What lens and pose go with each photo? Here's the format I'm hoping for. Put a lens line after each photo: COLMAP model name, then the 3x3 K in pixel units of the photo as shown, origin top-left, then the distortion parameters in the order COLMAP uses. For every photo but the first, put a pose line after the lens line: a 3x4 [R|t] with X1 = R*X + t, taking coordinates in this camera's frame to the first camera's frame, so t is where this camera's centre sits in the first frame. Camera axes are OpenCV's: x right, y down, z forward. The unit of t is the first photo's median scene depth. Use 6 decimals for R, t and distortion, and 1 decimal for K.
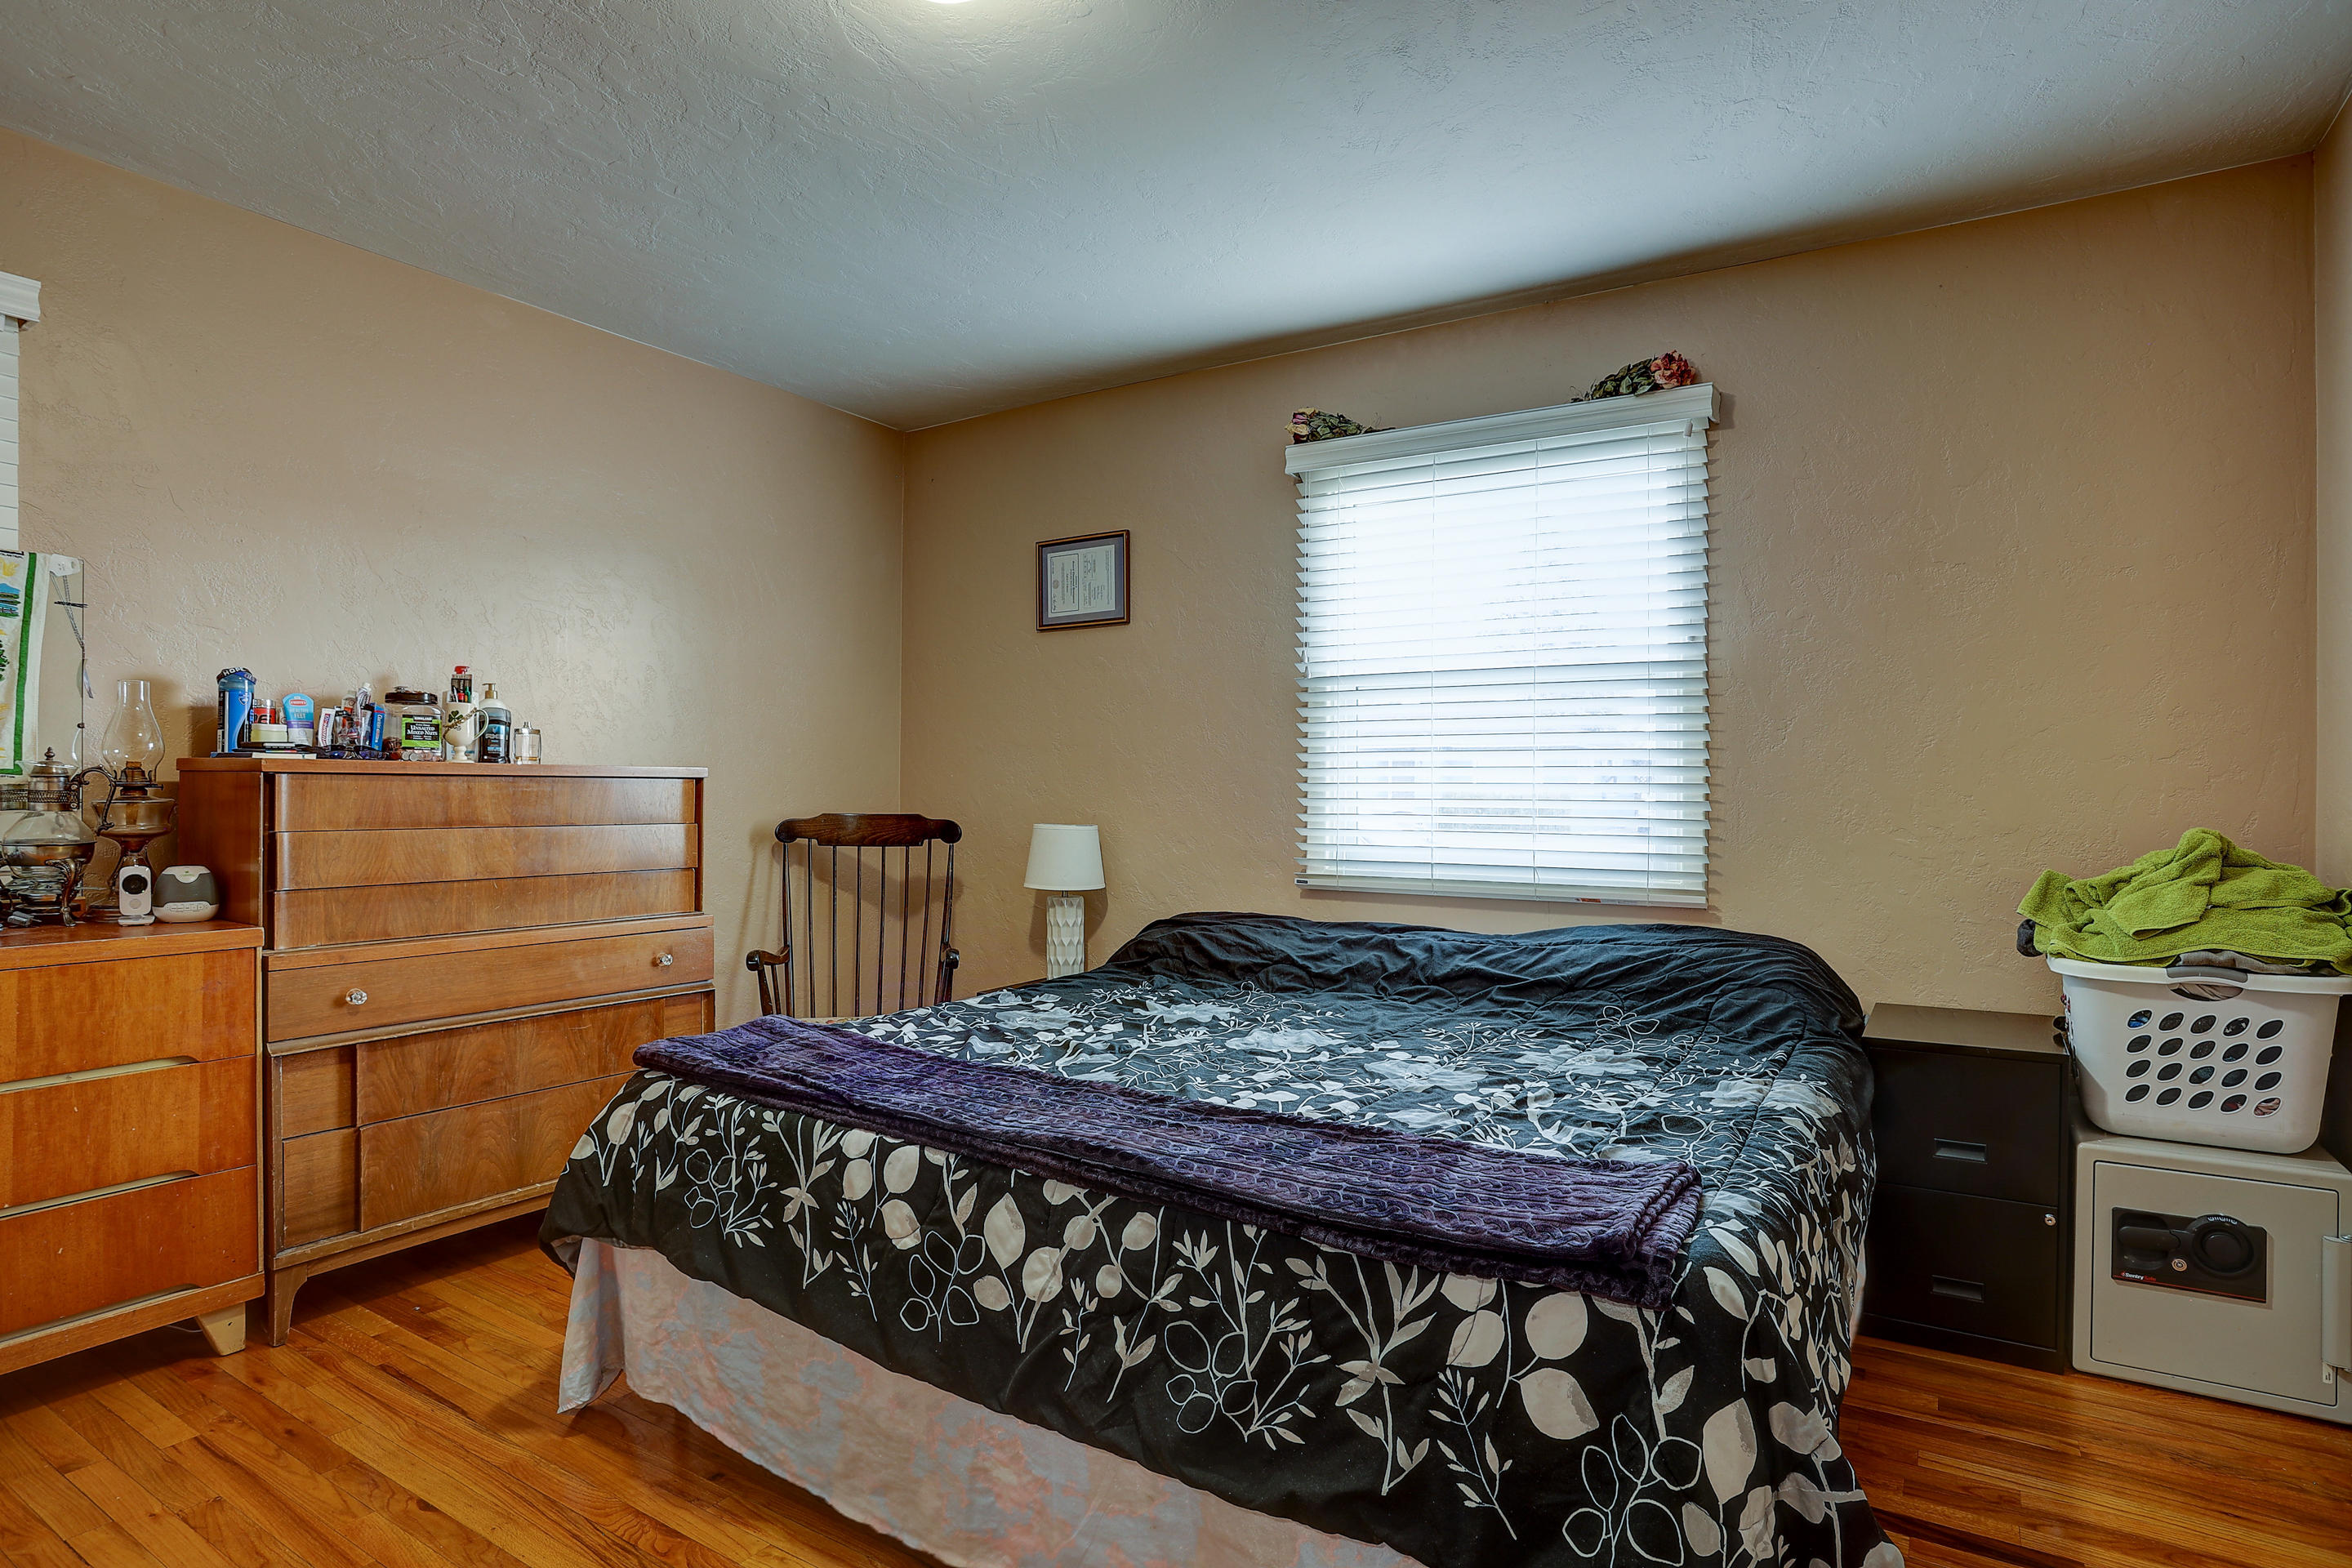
lens RADIAL K [[1298.2, 0, 1176.6], [0, 1298.2, 793.1], [0, 0, 1]] dist [-0.073229, 0.045044]
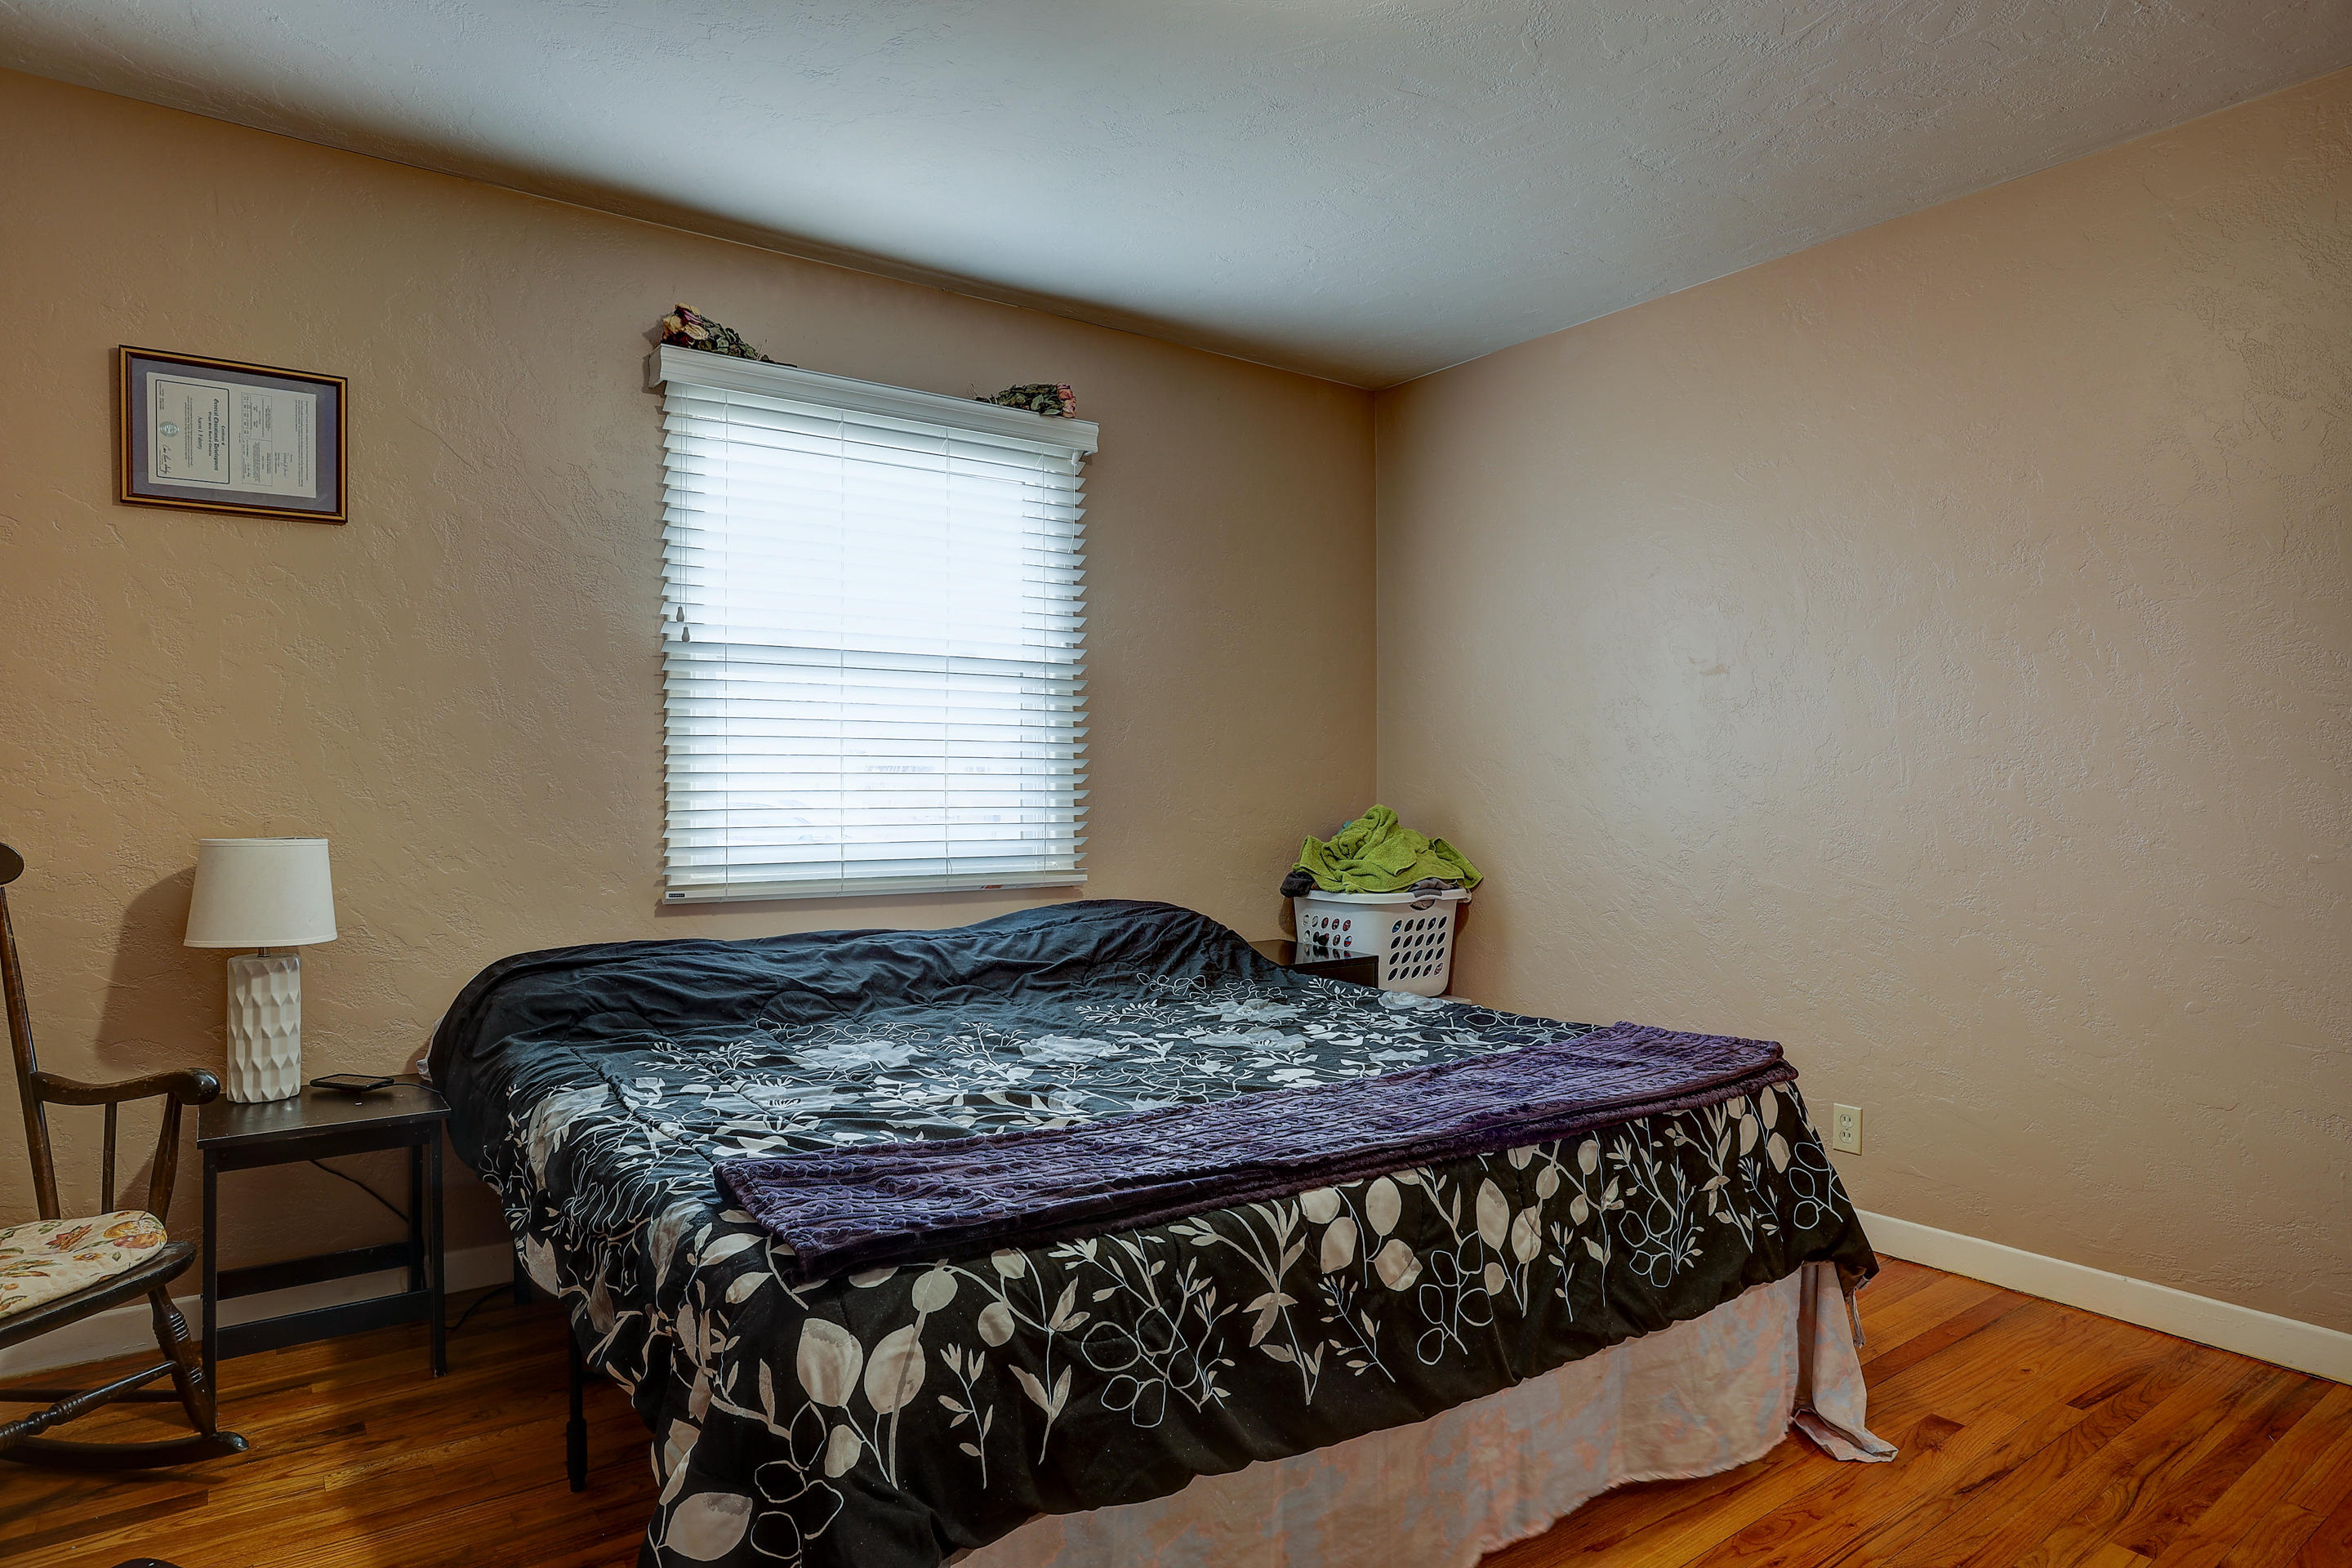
lens RADIAL K [[1401.3, 0, 1176.4], [0, 1401.3, 798.9], [0, 0, 1]] dist [-0.033386, 0.002143]
pose [[0.323829, -0.015848, 0.945983, -1.036329], [0.001999, 0.999869, 0.016066, -0.007797], [-0.946113, -0.003312, 0.323818, 0.720869]]
